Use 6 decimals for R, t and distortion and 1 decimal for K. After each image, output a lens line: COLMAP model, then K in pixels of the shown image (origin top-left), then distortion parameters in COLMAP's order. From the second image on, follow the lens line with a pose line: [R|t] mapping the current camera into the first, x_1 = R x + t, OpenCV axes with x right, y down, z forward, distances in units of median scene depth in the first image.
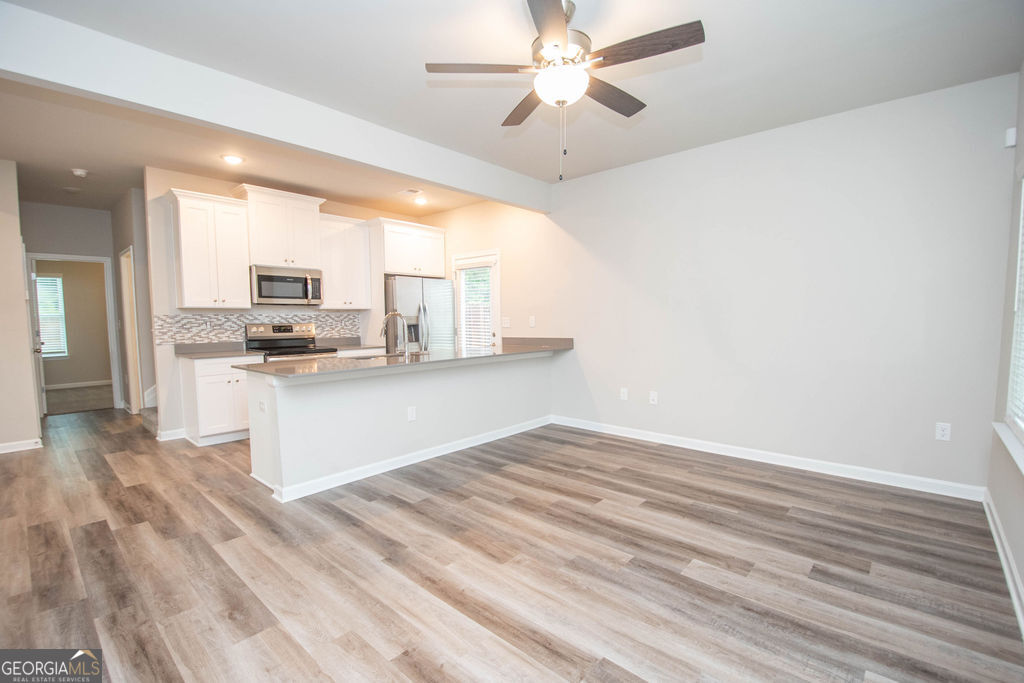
lens RADIAL K [[456.5, 0, 504.5], [0, 456.5, 347.0], [0, 0, 1]] dist [-0.021322, -0.000623]
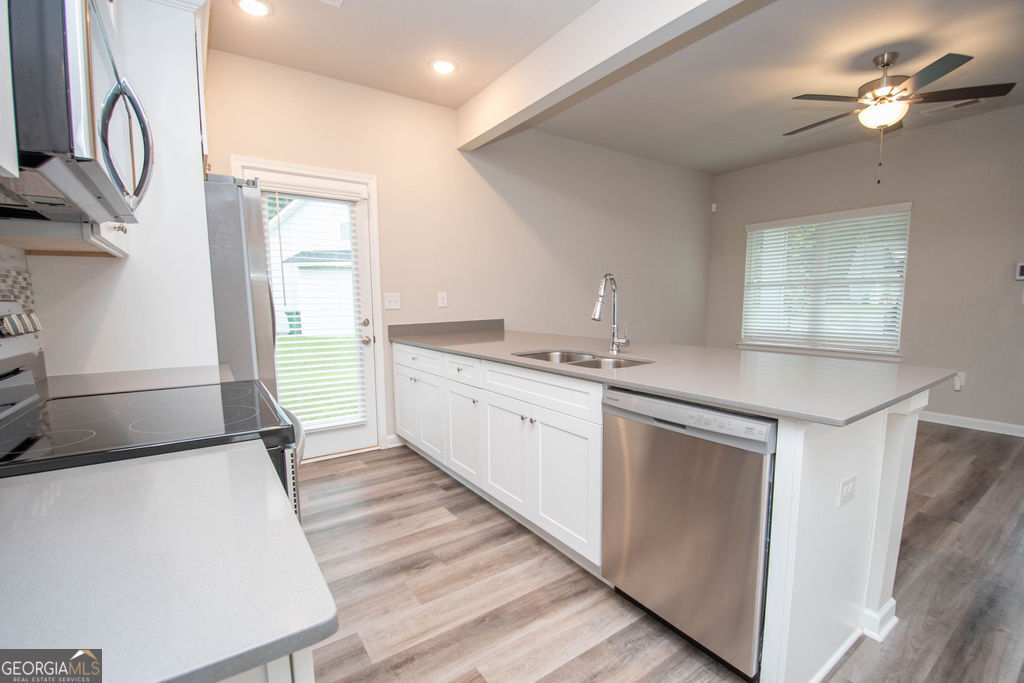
lens RADIAL K [[456.5, 0, 504.5], [0, 456.5, 347.0], [0, 0, 1]] dist [-0.021322, -0.000623]
pose [[0.232344, -0.099884, 0.967491, -0.664962], [0.069454, 0.993877, 0.085929, -0.040287], [-0.970151, 0.047231, 0.237859, 0.799526]]
